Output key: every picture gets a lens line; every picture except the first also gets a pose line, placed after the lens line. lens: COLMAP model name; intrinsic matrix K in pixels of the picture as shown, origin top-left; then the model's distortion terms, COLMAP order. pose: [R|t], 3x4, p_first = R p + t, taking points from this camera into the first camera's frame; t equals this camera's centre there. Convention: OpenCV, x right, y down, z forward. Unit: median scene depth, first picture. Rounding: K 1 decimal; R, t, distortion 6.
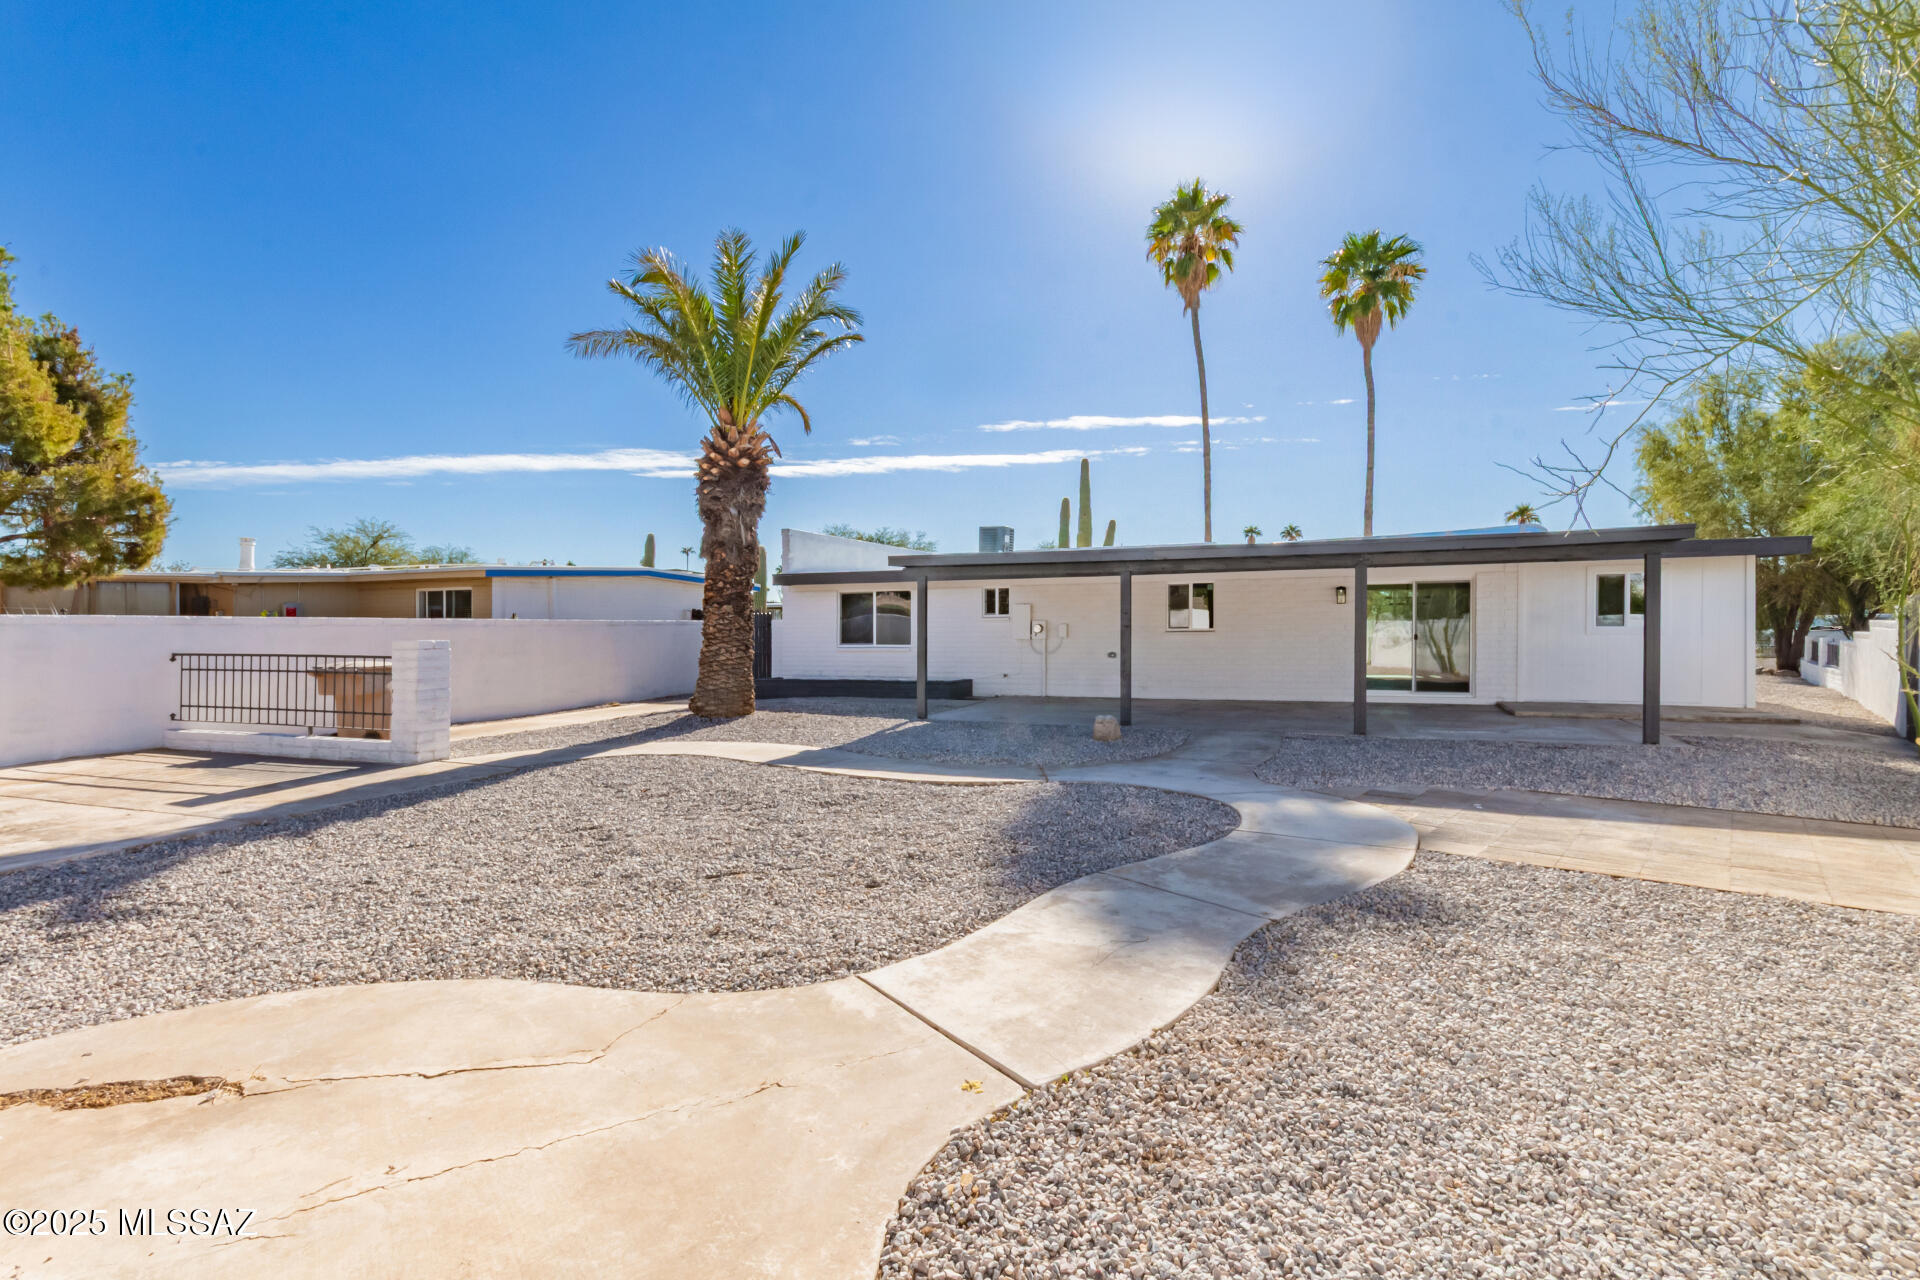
lens RADIAL K [[887.1, 0, 960.0], [0, 887.1, 640.0], [0, 0, 1]] dist [0.000941, 0.000192]
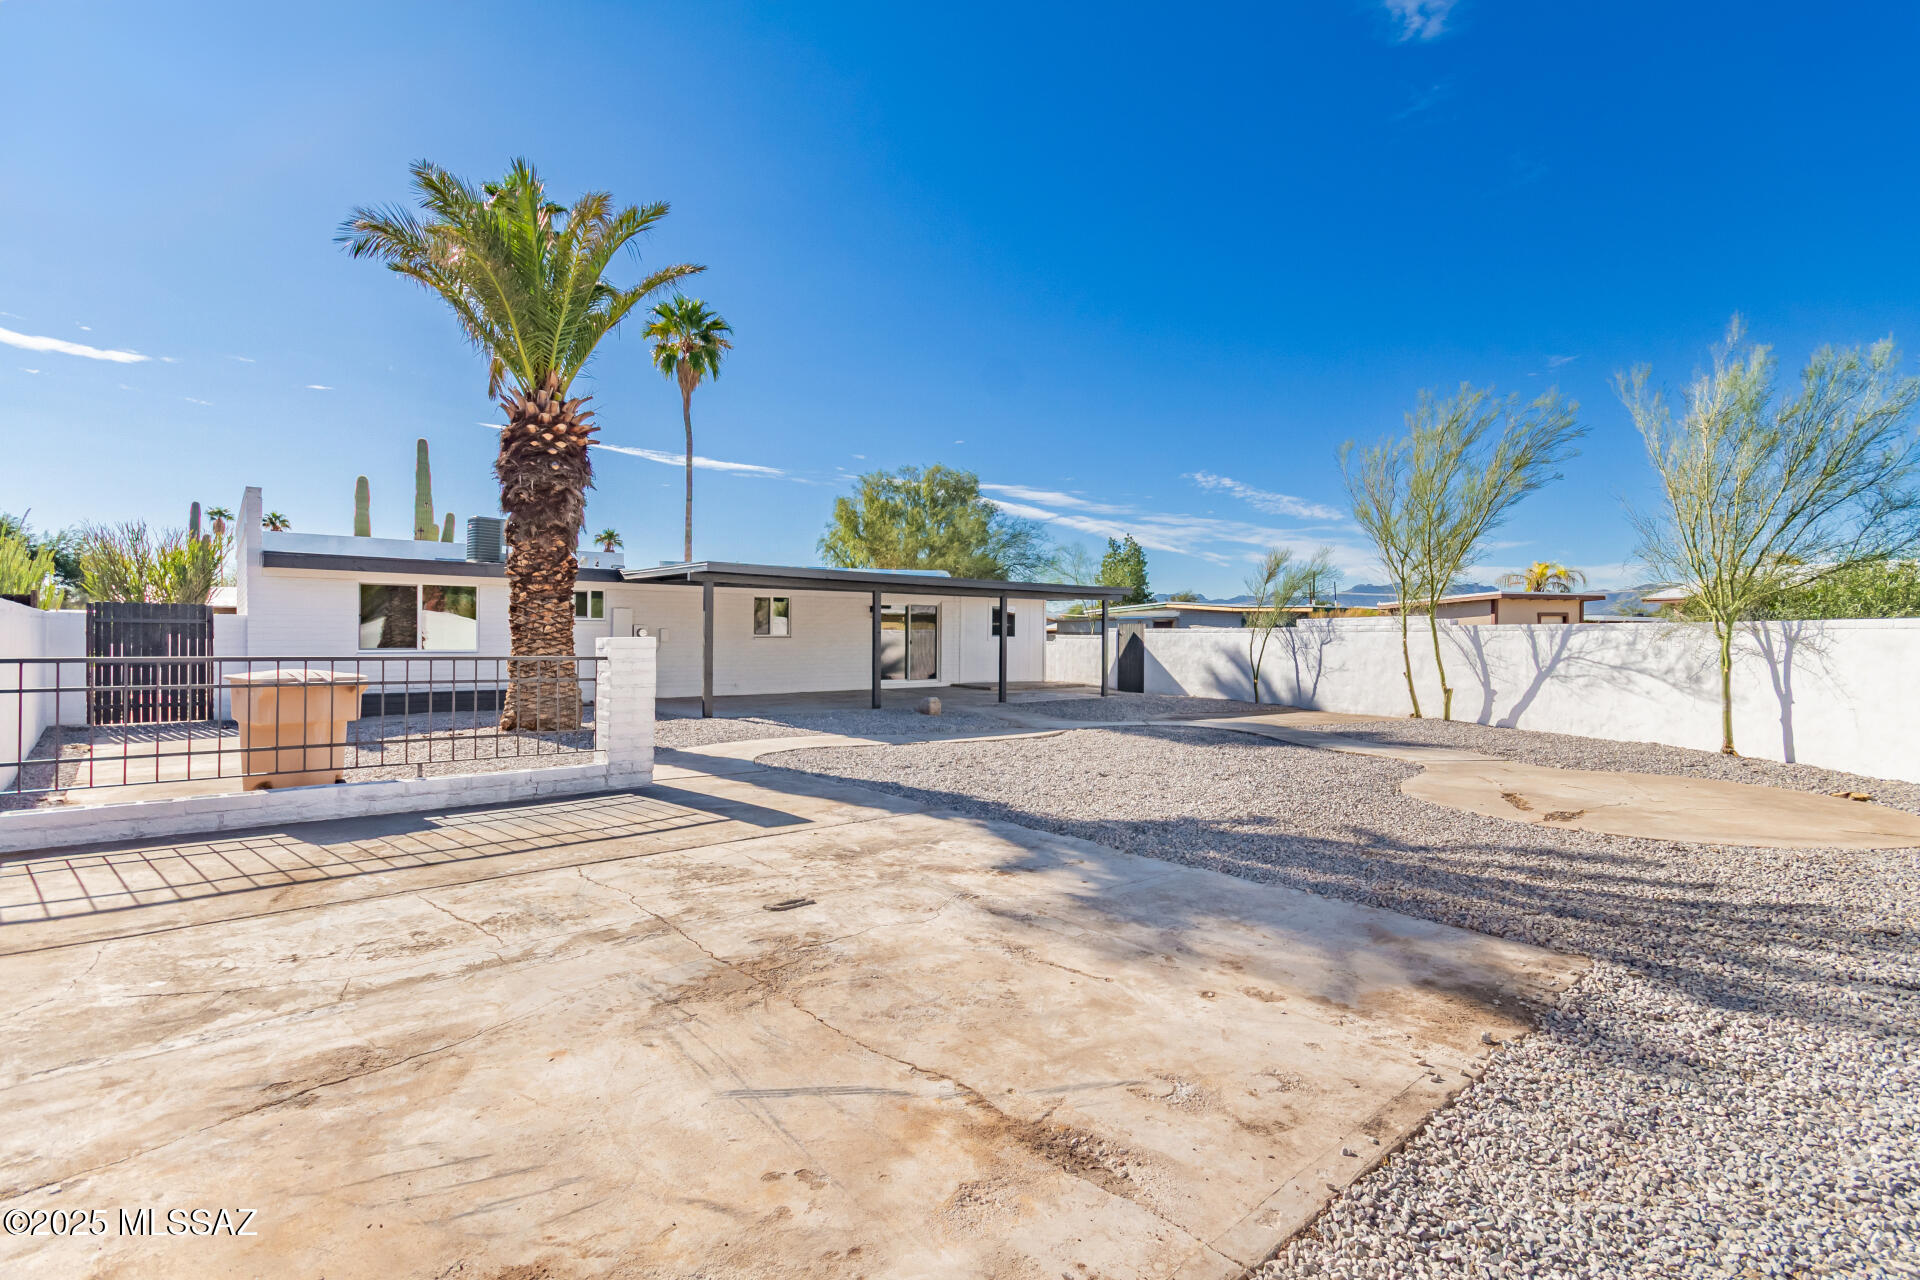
lens RADIAL K [[887.1, 0, 960.0], [0, 887.1, 640.0], [0, 0, 1]] dist [0.000941, 0.000192]
pose [[0.474898, 0.006715, 0.880015, -0.699356], [0.001286, 0.999965, -0.008325, 0.004838], [-0.880040, 0.005085, 0.474873, 0.223365]]
